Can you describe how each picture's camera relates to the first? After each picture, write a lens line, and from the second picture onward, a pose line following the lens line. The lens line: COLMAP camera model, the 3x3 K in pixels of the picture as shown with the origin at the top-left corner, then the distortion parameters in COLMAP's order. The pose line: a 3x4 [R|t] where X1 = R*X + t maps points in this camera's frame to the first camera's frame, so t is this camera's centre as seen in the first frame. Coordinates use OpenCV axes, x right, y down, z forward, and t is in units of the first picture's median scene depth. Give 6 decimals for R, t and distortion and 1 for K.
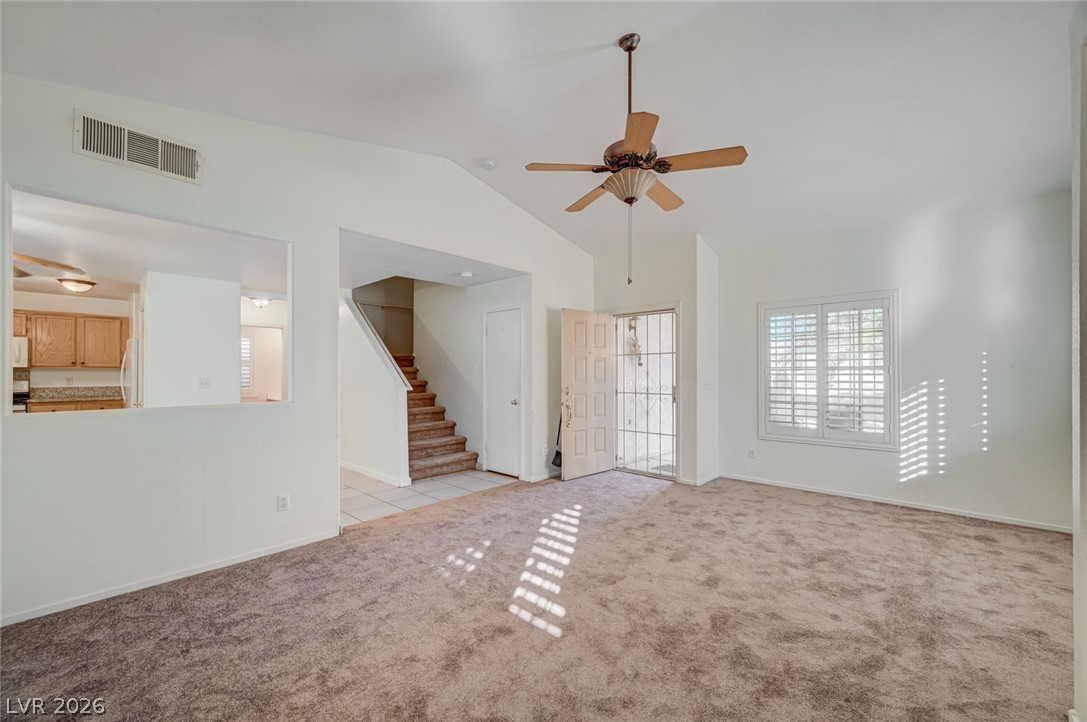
lens RADIAL K [[432.4, 0, 545.4], [0, 432.4, 364.4], [0, 0, 1]] dist [0.009043, -0.000160]
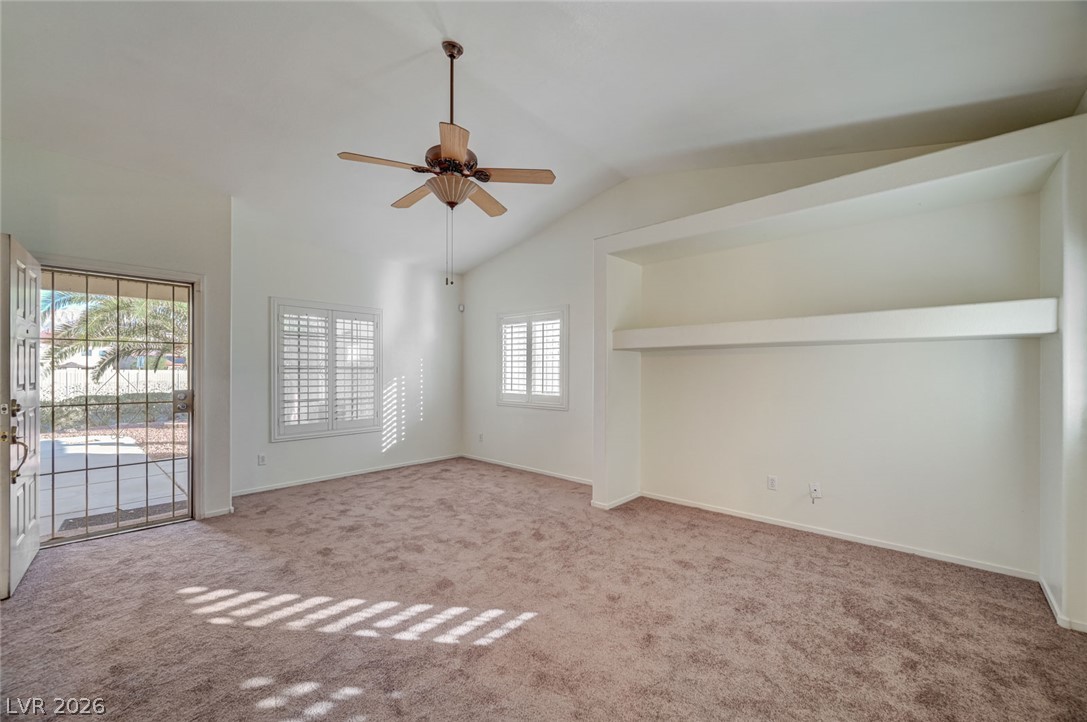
lens RADIAL K [[432.4, 0, 552.0], [0, 432.4, 364.7], [0, 0, 1]] dist [0.009043, -0.000160]
pose [[-0.011495, 0.018136, 0.999769, -0.627290], [-0.025192, 0.999513, -0.018421, 0.009977], [-0.999617, -0.025398, -0.011032, 0.575903]]
